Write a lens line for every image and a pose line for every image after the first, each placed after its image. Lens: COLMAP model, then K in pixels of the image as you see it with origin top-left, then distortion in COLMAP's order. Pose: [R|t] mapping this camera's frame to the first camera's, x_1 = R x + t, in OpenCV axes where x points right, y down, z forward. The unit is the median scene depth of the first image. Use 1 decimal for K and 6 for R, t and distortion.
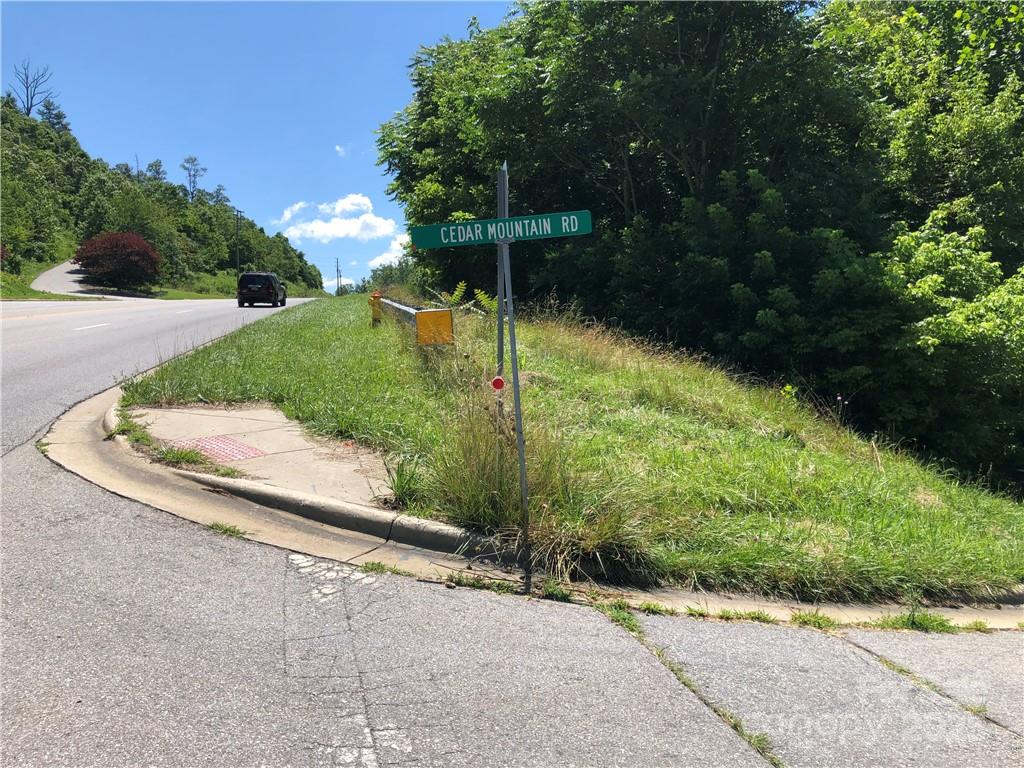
lens RADIAL K [[849.6, 0, 513.1], [0, 849.6, 379.9], [0, 0, 1]] dist [0.028986, -0.026106]
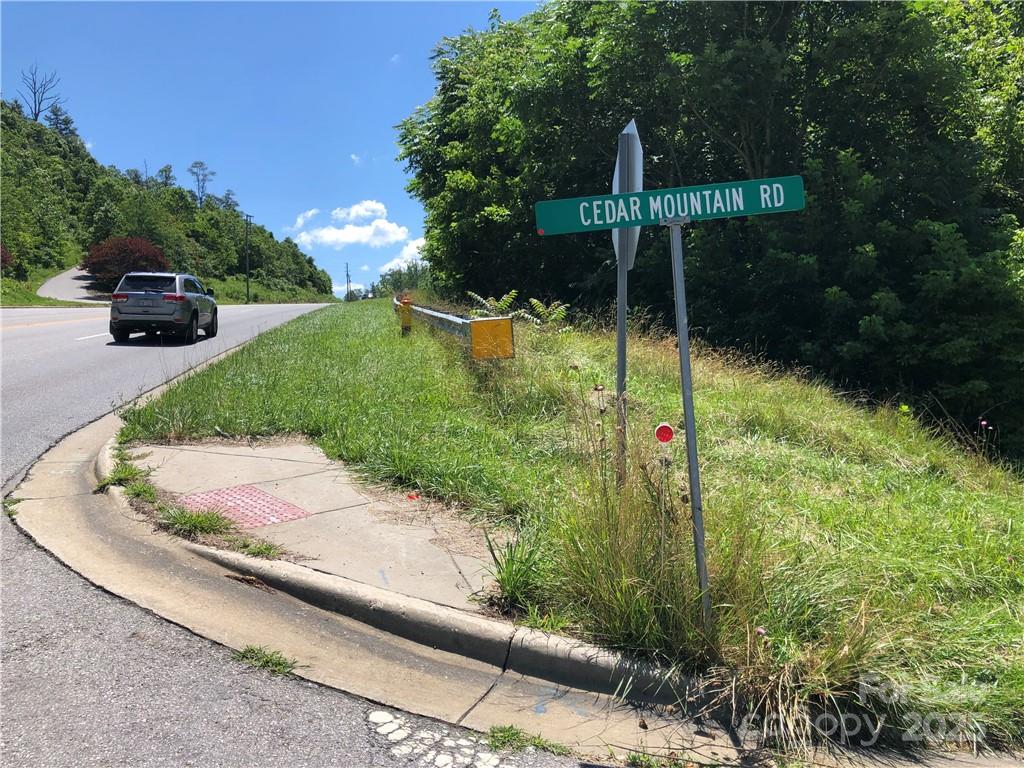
lens RADIAL K [[849.6, 0, 519.5], [0, 849.6, 384.4], [0, 0, 1]] dist [0.028986, -0.026106]
pose [[0.999988, -0.003948, -0.002982, -0.050666], [0.003948, 0.999992, 0.000083, -0.013578], [0.002982, -0.000095, 0.999996, 0.125333]]
